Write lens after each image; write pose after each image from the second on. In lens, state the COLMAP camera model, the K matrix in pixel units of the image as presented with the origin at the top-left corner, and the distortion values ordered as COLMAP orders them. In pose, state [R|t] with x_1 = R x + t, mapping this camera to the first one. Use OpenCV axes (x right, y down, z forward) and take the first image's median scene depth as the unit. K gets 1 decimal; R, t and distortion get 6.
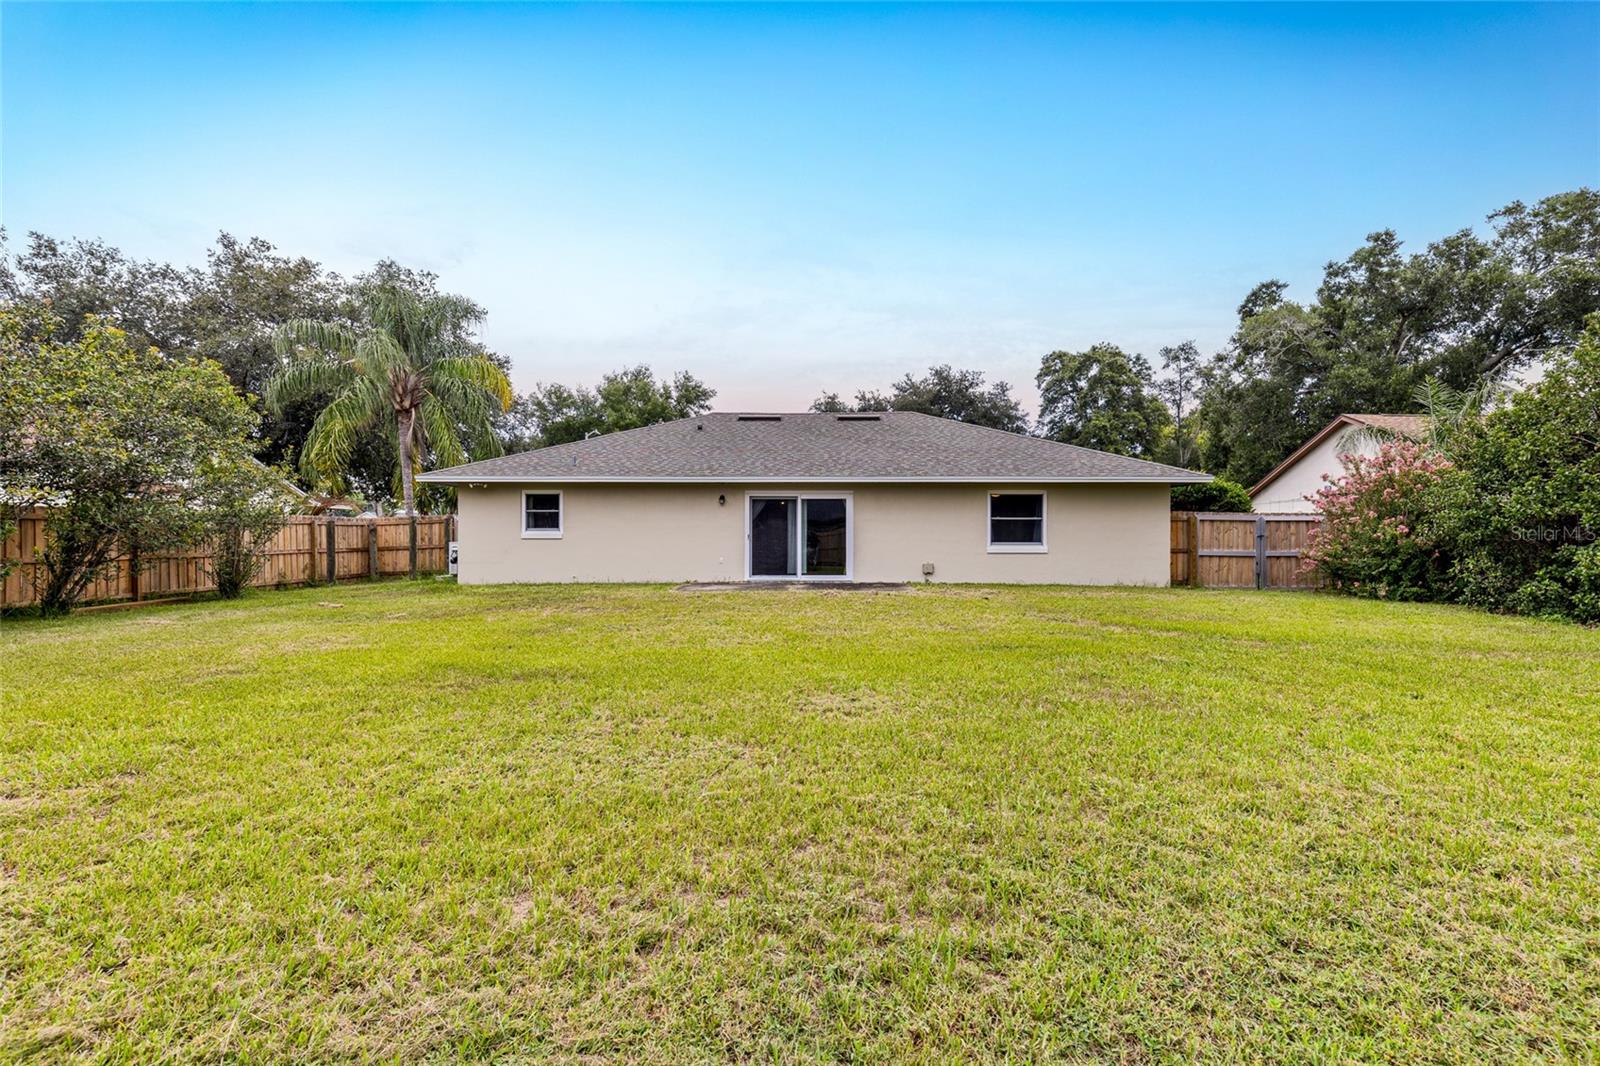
lens RADIAL K [[731.2, 0, 803.7], [0, 731.2, 534.6], [0, 0, 1]] dist [0.013671, -0.003197]
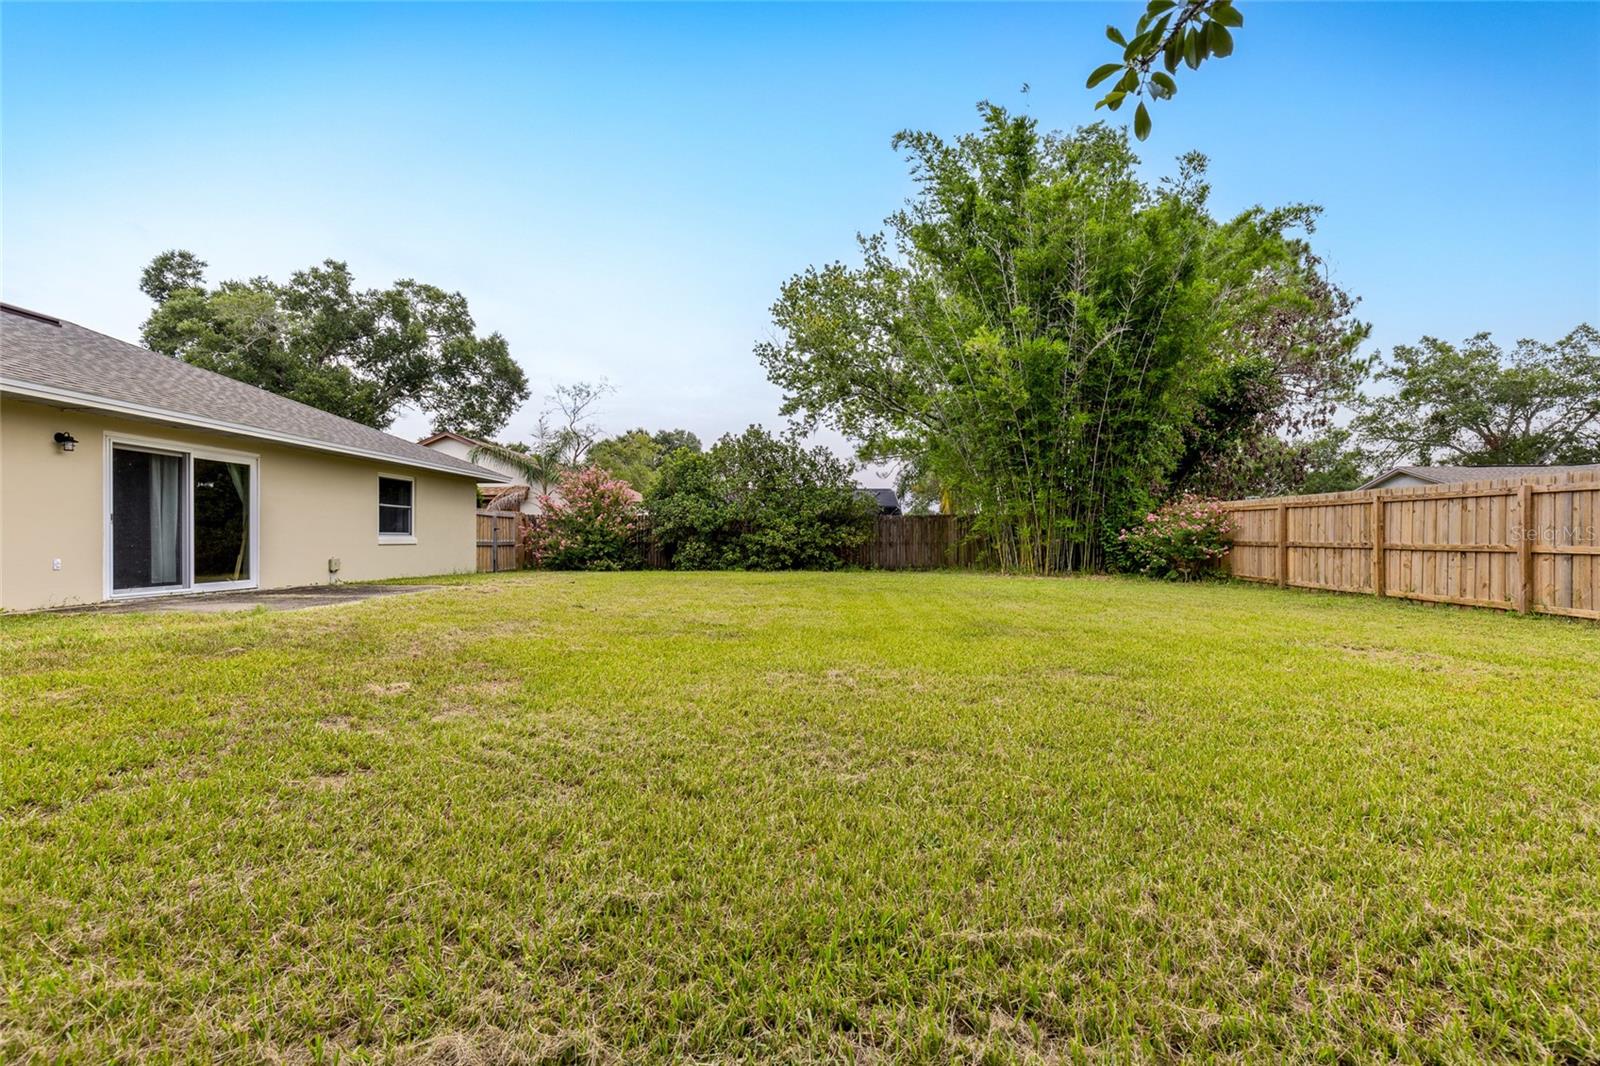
lens RADIAL K [[731.2, 0, 803.3], [0, 731.2, 535.5], [0, 0, 1]] dist [0.013671, -0.003197]
pose [[-0.051308, 0.002210, 0.998680, -0.636452], [-0.015232, 0.999879, -0.002995, 0.009897], [-0.998567, -0.015366, -0.051268, 0.526760]]
